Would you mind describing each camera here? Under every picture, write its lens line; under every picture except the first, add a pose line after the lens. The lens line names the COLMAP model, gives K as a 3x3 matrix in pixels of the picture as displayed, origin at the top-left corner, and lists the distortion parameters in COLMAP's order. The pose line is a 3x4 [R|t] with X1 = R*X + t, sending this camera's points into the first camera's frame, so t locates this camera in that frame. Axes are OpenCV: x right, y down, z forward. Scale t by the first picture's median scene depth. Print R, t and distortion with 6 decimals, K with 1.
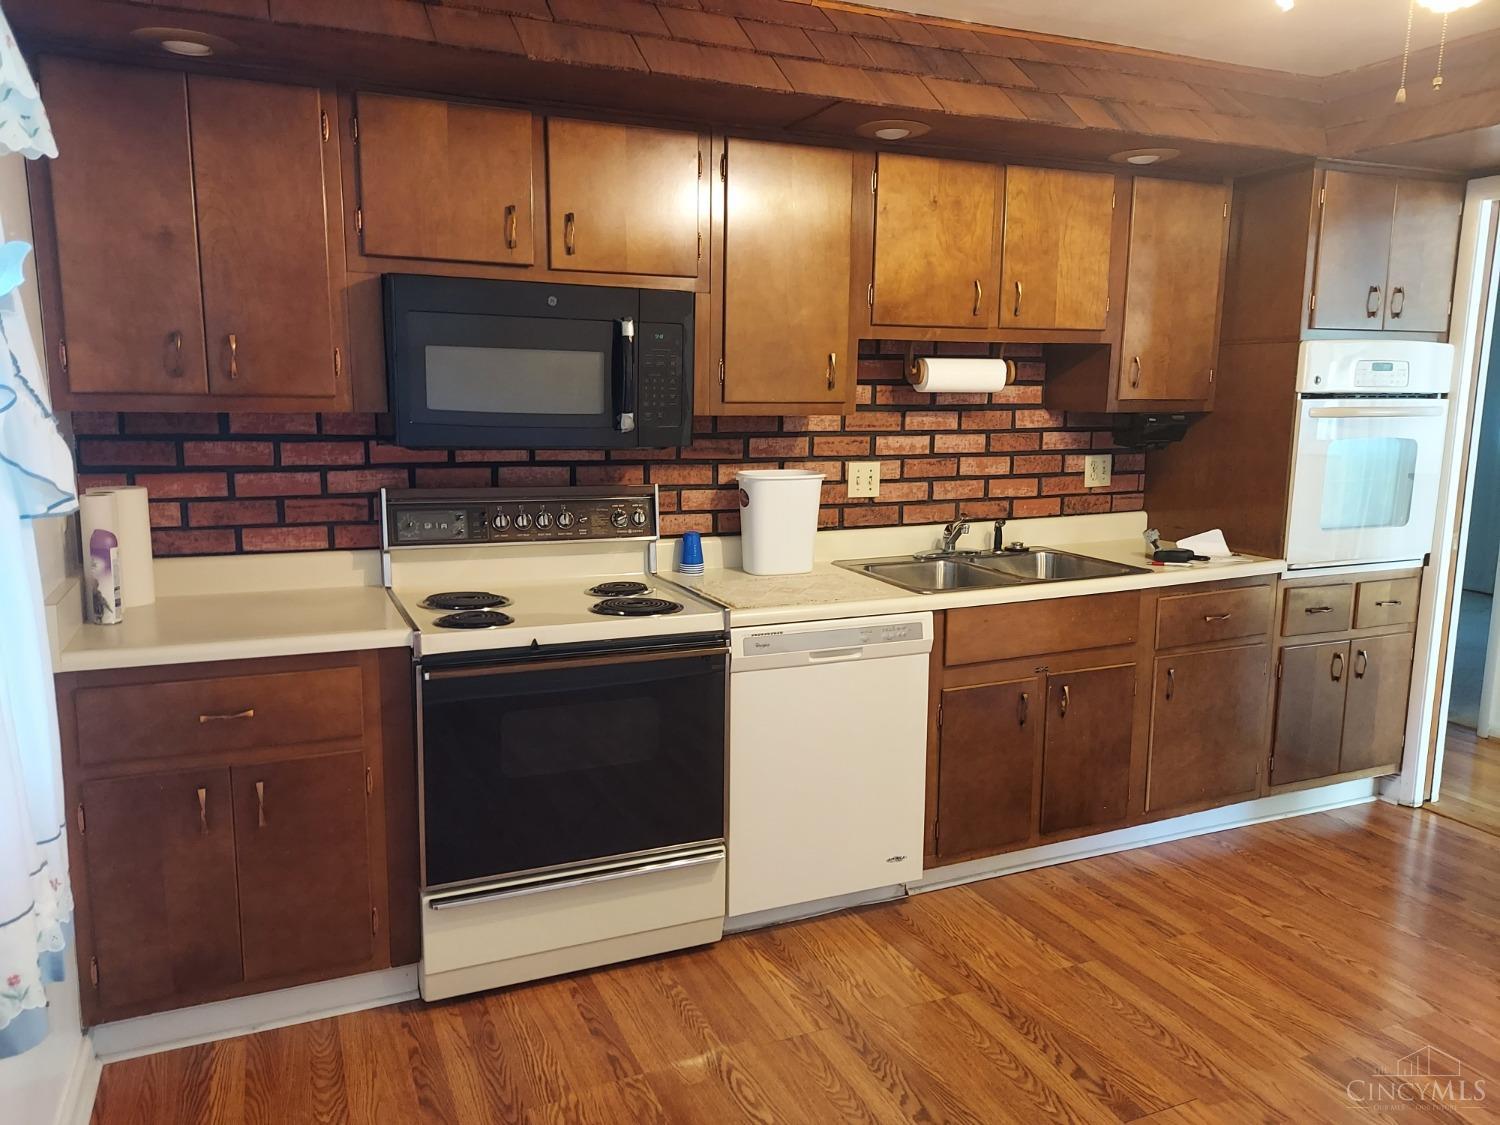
lens RADIAL K [[1090.1, 0, 750.0], [0, 1090.1, 562.5], [0, 0, 1]] dist [-0.001188, -0.001065]
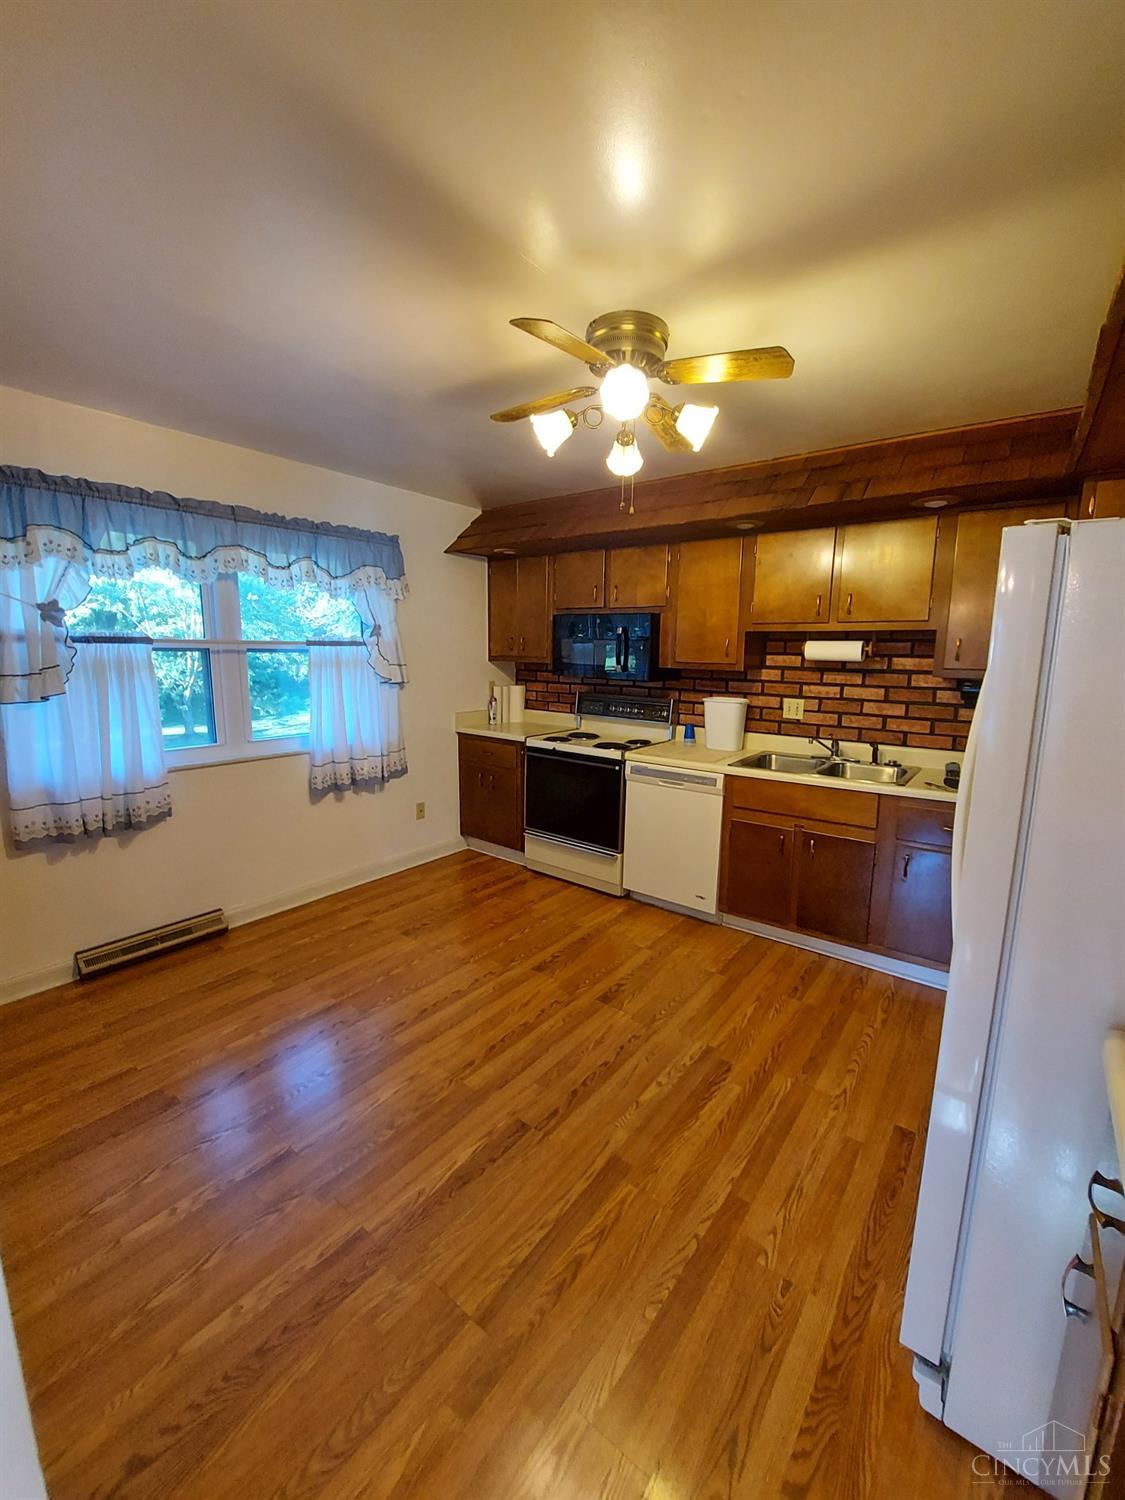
lens RADIAL K [[606.0, 0, 562.5], [0, 606.0, 750.0], [0, 0, 1]] dist [-0.061341, 0.000009]
pose [[0.468342, 0.142675, -0.871952, 0.901290], [-0.146214, 0.985785, 0.082767, -0.040652], [0.871365, 0.088728, 0.482545, 0.233449]]
